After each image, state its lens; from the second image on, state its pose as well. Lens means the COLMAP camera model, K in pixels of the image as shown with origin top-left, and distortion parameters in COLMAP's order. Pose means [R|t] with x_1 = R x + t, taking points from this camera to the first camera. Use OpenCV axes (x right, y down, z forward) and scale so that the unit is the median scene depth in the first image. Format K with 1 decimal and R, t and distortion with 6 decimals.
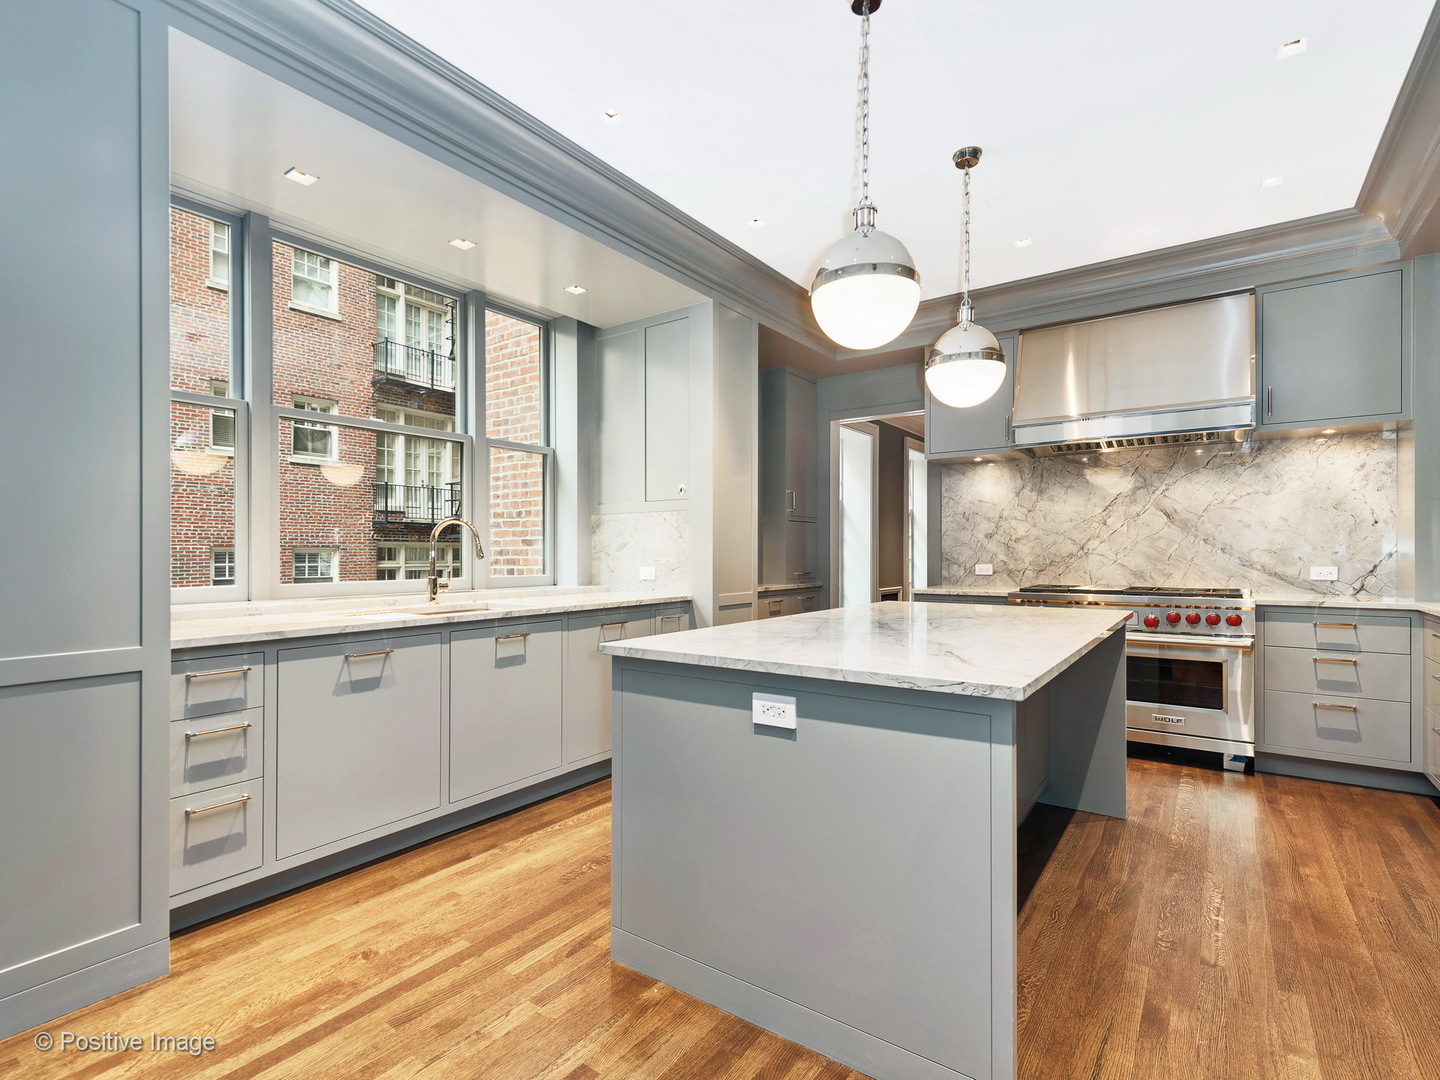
lens RADIAL K [[647.5, 0, 849.3], [0, 647.5, 550.1], [0, 0, 1]] dist [0.009545, -0.000960]
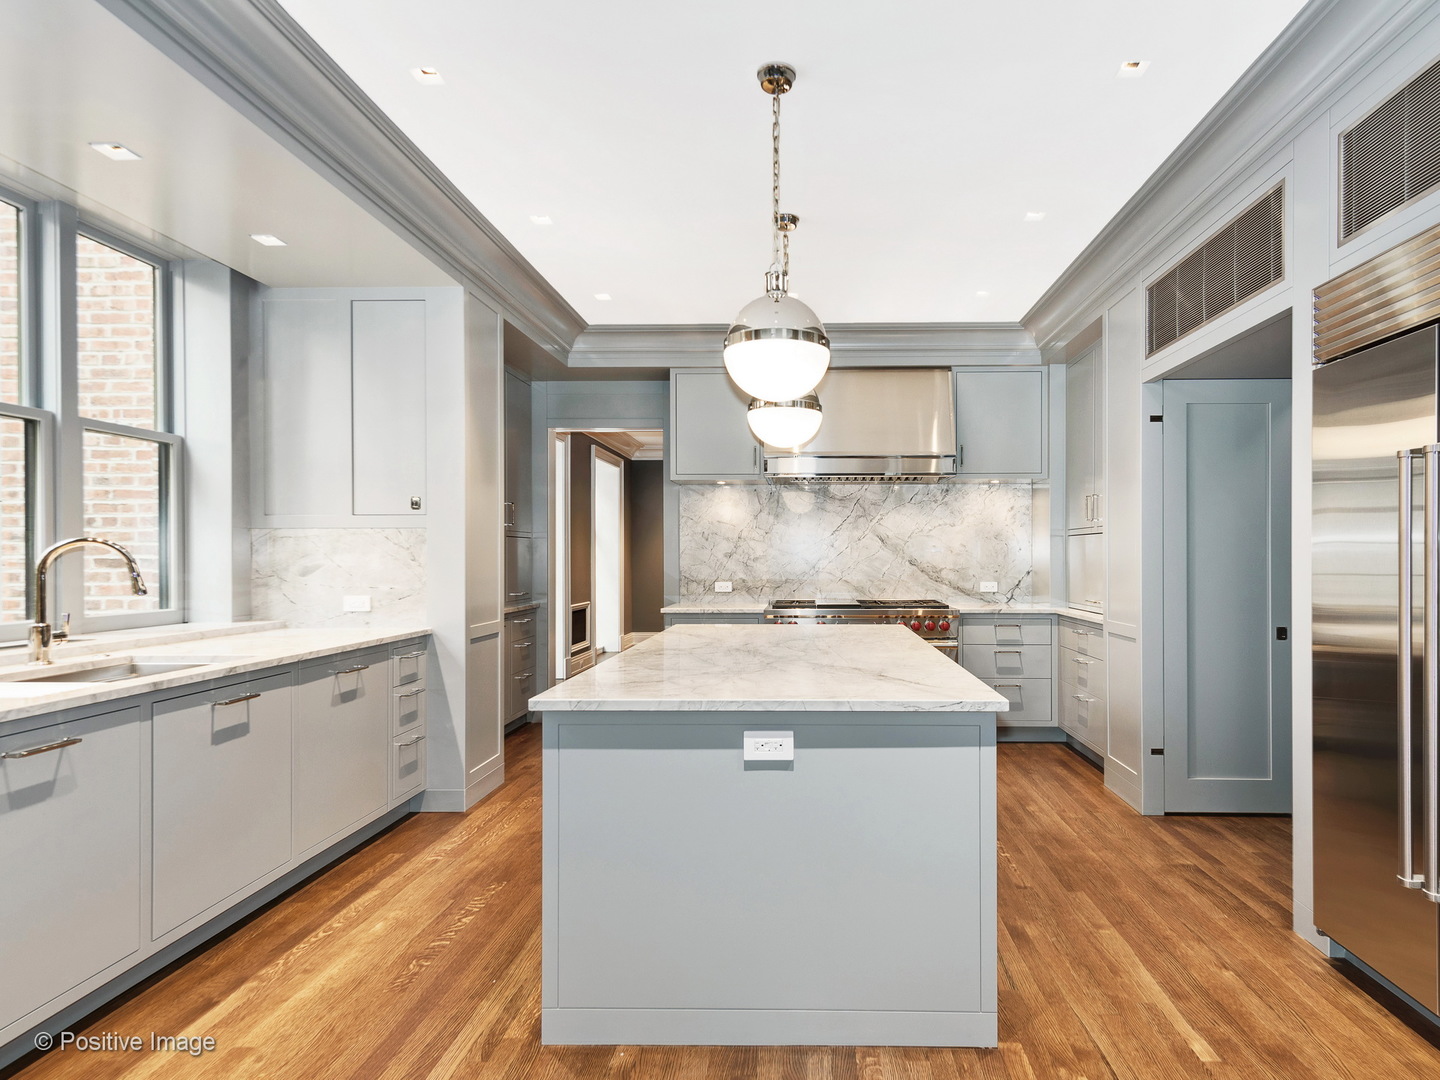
lens RADIAL K [[672.9, 0, 760.7], [0, 672.9, 549.6], [0, 0, 1]] dist [0.012979, -0.001243]
pose [[0.876486, 0.000754, 0.481426, -0.337524], [-0.001165, 0.999999, 0.000556, -0.039951], [-0.481425, -0.001049, 0.876487, 0.012756]]
